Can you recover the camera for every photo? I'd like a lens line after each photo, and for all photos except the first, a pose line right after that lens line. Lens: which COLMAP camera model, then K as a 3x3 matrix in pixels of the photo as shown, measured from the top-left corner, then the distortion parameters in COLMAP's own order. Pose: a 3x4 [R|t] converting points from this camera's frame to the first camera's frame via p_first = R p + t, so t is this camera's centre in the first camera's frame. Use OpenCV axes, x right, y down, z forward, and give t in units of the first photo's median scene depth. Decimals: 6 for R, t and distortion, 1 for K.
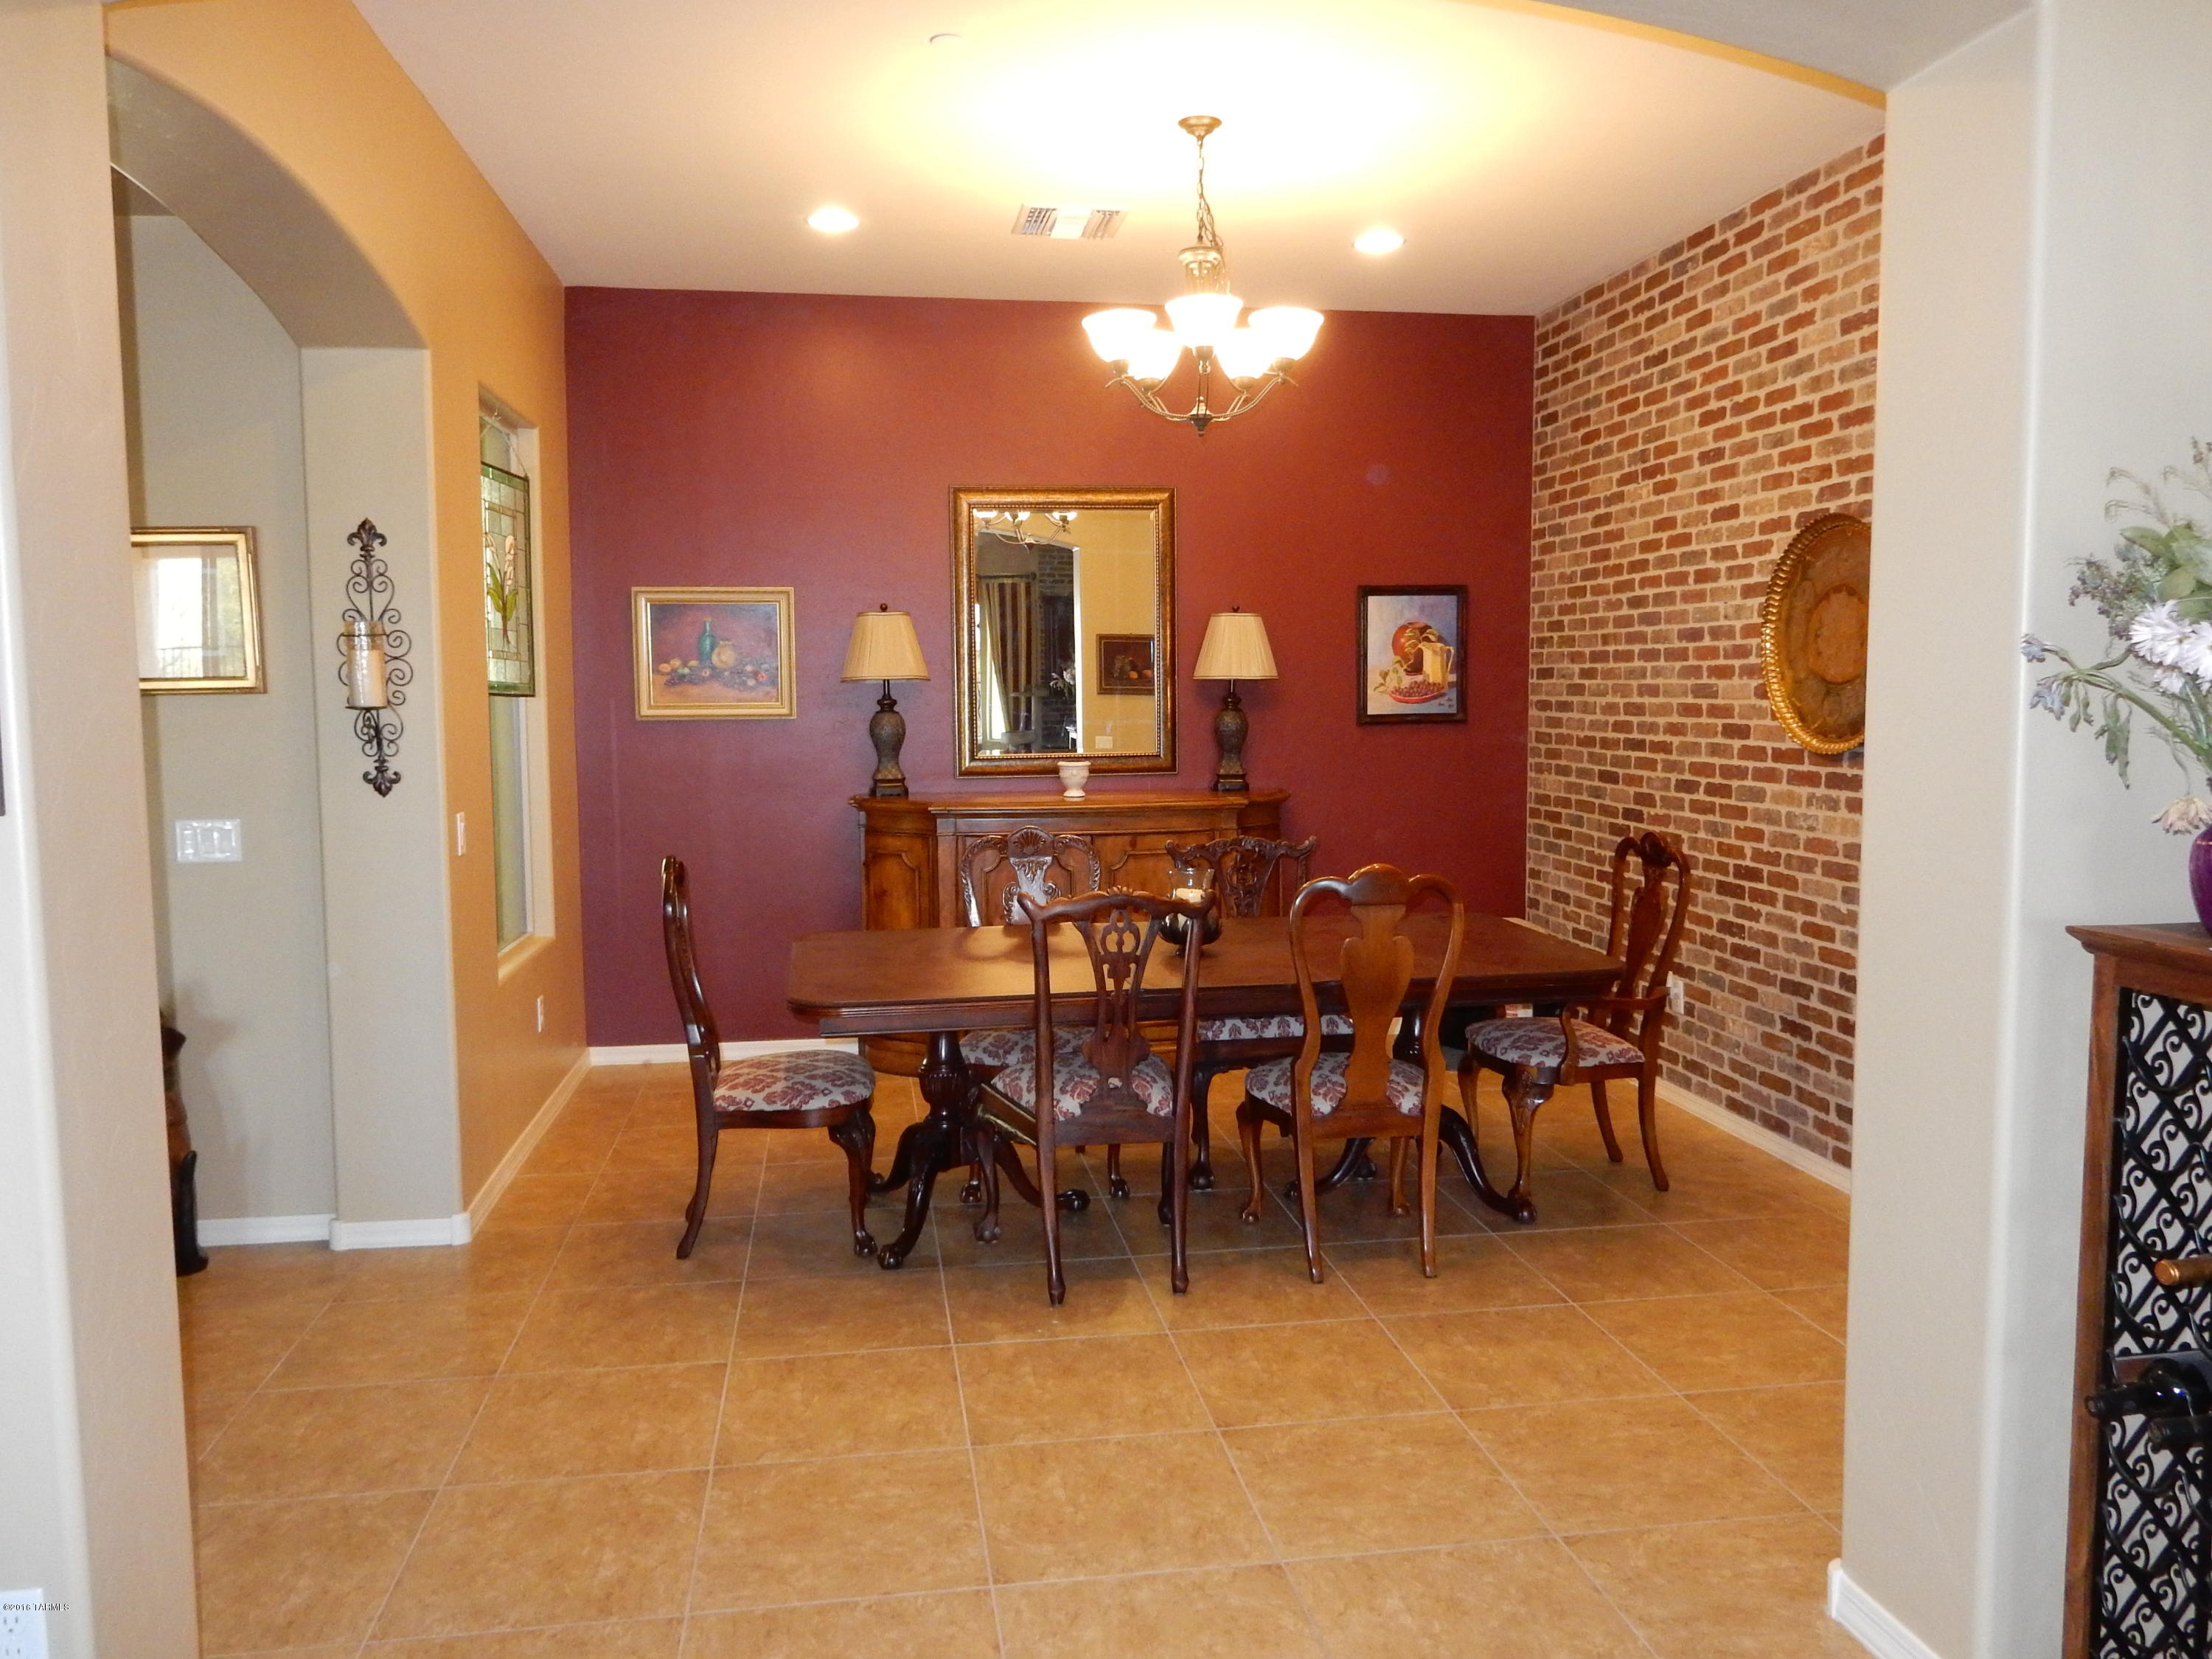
lens RADIAL K [[1616.5, 0, 1095.8], [0, 1616.5, 829.0], [0, 0, 1]] dist [-0.008014, 0.001492]
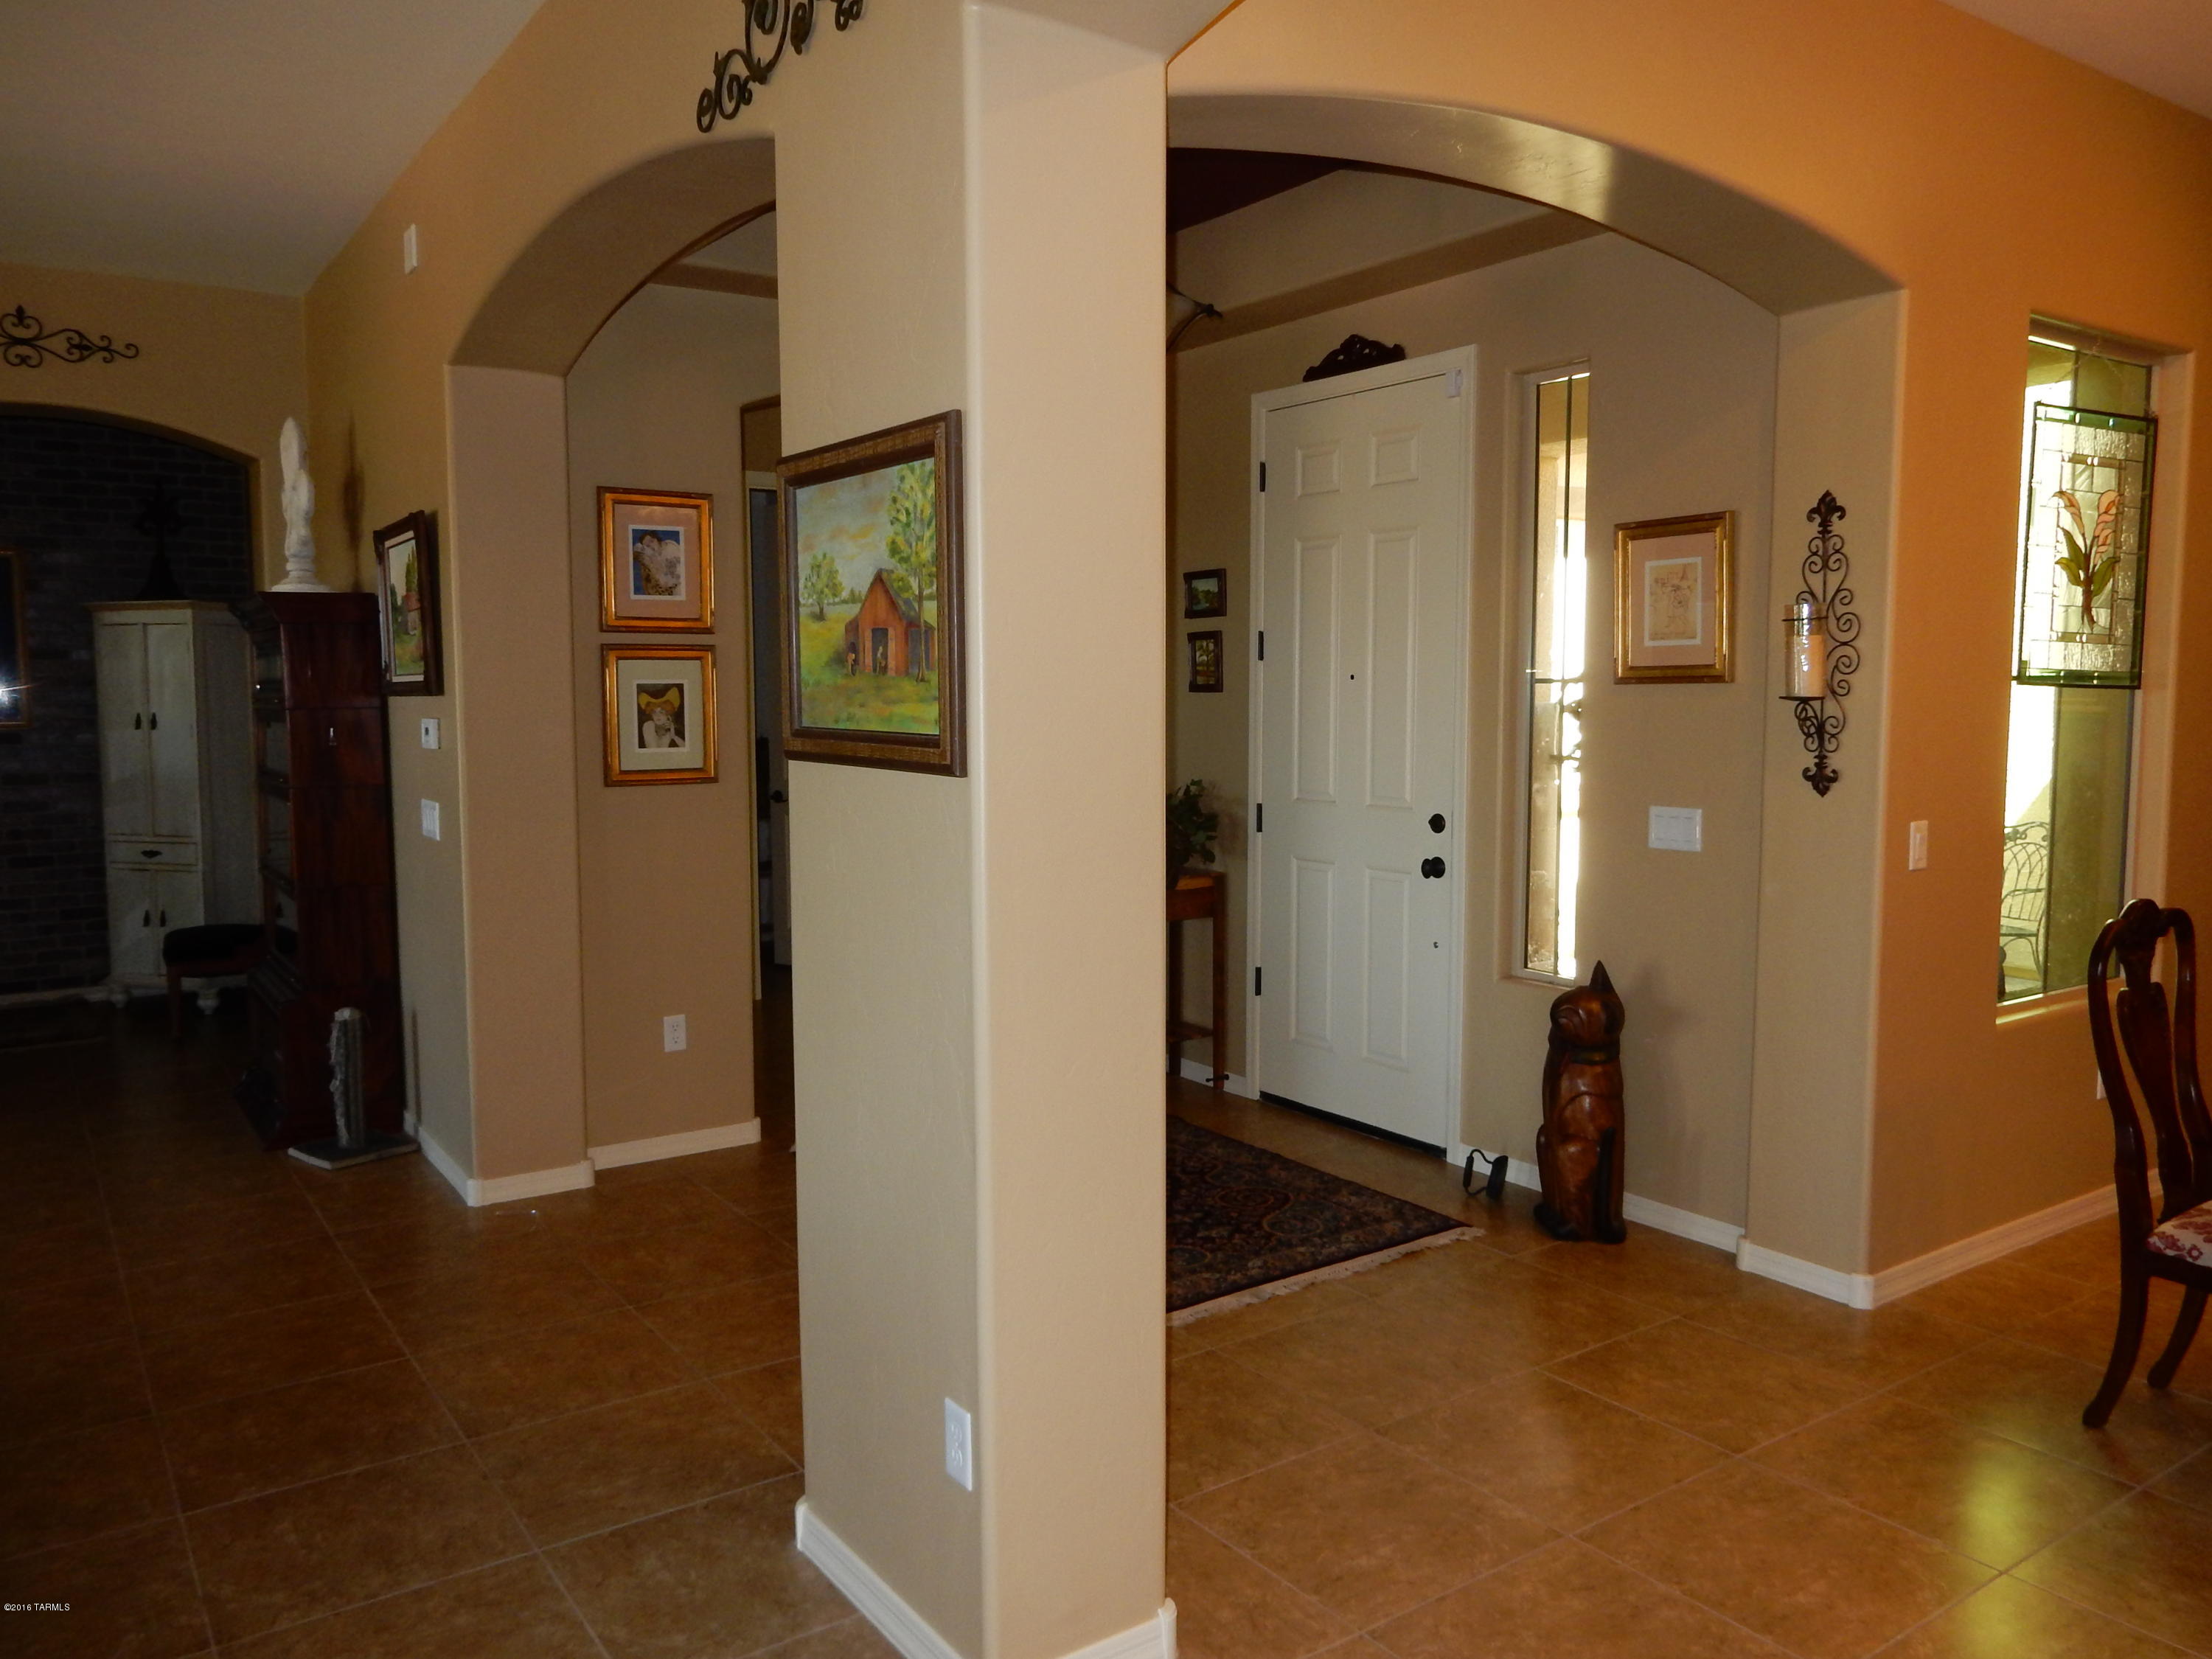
lens RADIAL K [[1616.5, 0, 1095.8], [0, 1616.5, 829.0], [0, 0, 1]] dist [-0.008014, 0.001492]
pose [[0.443319, 0.086184, -0.892211, 0.191843], [-0.081101, 0.995141, 0.055829, -0.019343], [0.892687, 0.047609, 0.448155, 0.228315]]
